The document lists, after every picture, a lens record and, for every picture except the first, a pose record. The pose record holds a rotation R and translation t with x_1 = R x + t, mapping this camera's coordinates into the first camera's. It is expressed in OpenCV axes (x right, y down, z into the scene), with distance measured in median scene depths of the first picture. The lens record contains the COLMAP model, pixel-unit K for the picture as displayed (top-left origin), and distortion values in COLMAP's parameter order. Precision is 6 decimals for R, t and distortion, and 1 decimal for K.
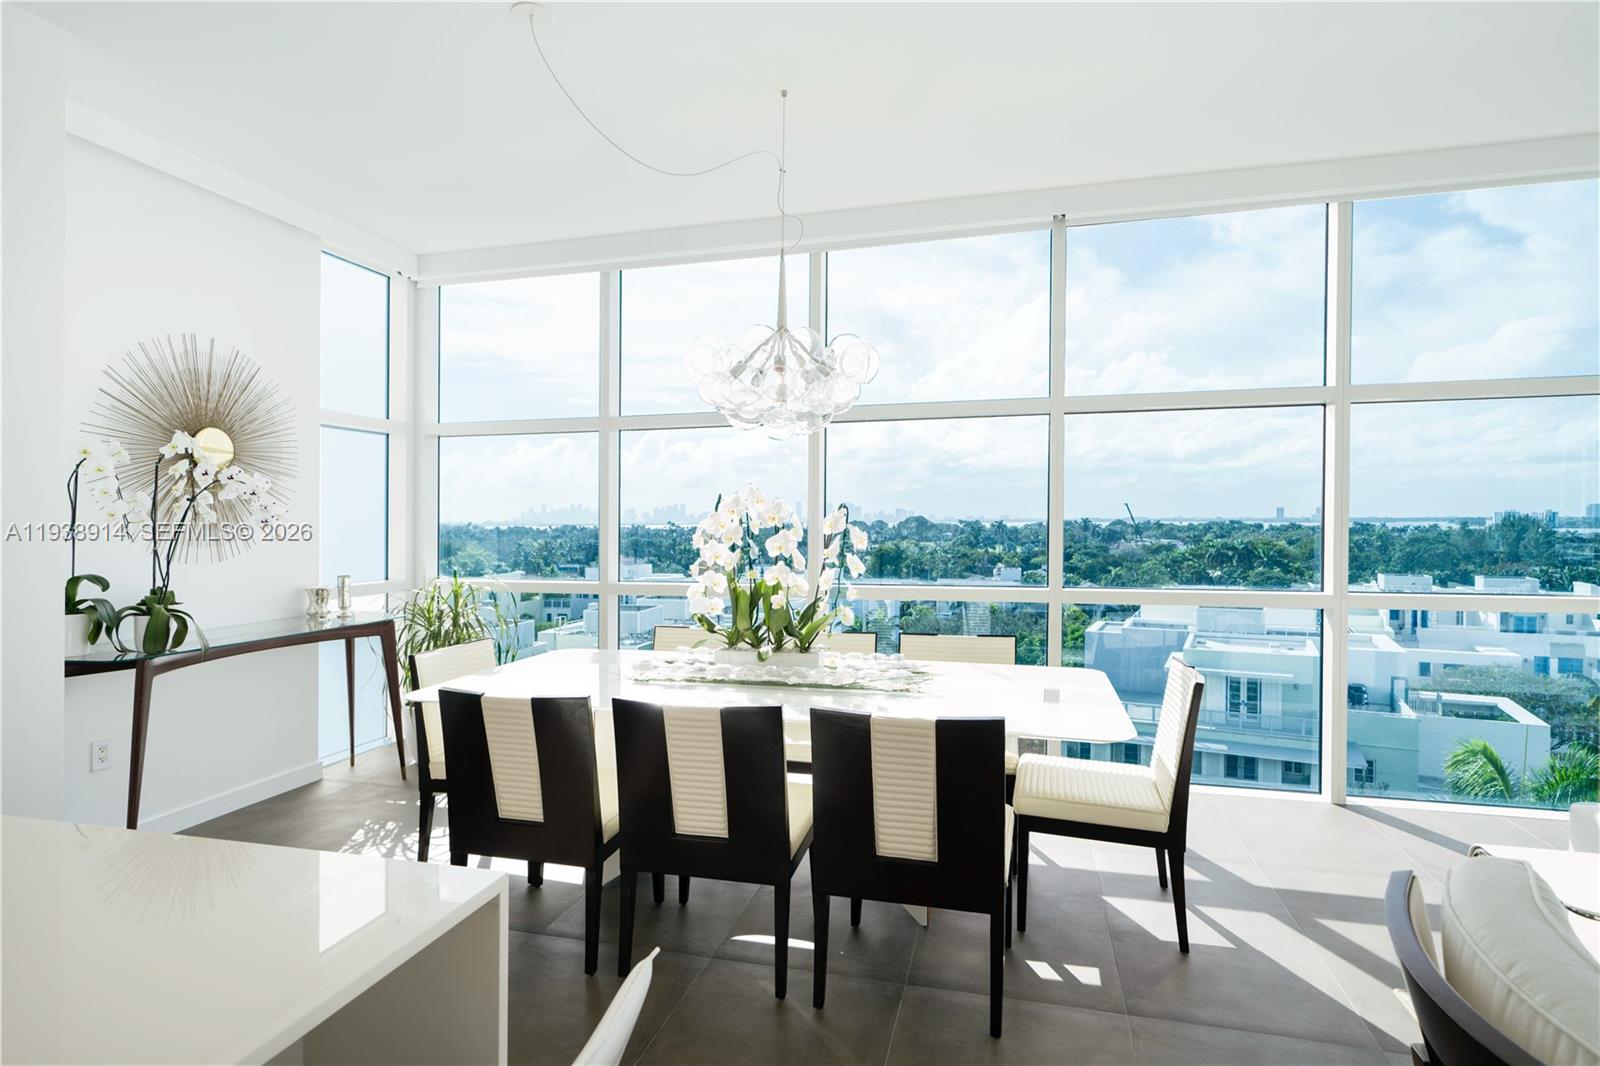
lens RADIAL K [[864.5, 0, 796.0], [0, 864.5, 521.9], [0, 0, 1]] dist [-0.003159, -0.000881]
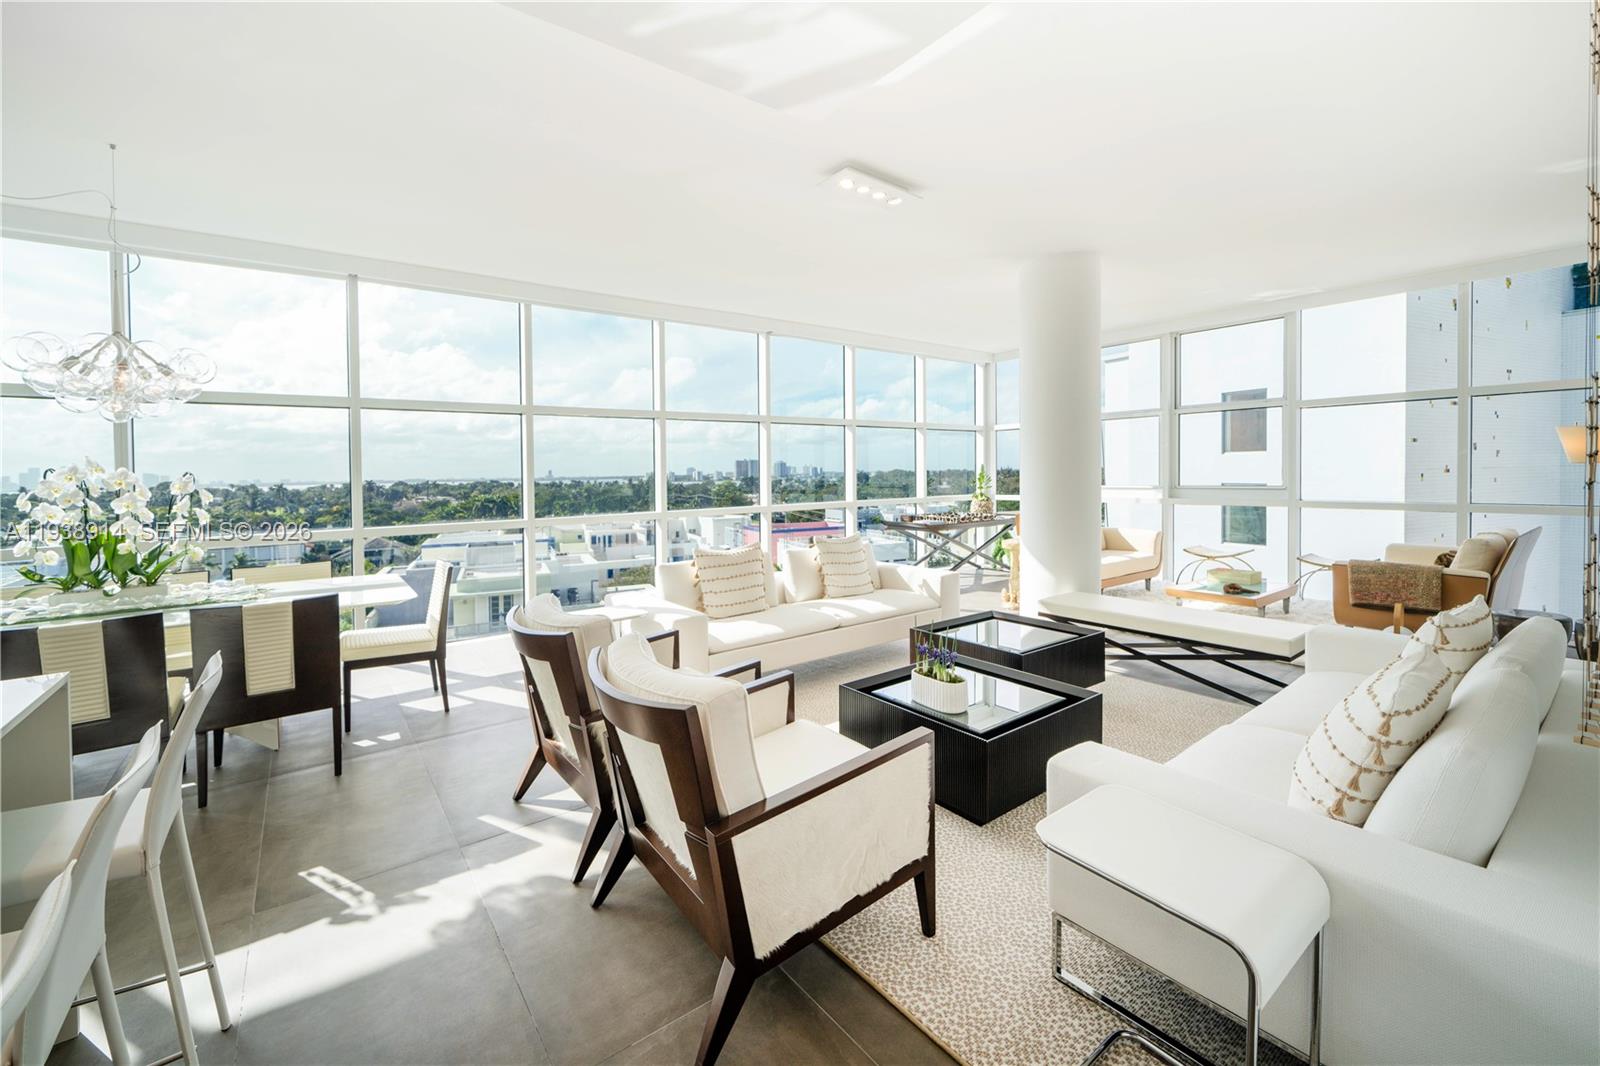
lens RADIAL K [[762.0, 0, 797.9], [0, 762.0, 495.1], [0, 0, 1]] dist [-0.001109, -0.000262]
pose [[0.668216, -0.029692, 0.743375, -0.181797], [0.017508, 0.999554, 0.024186, 0.003095], [-0.743762, -0.003147, 0.668438, -0.475598]]
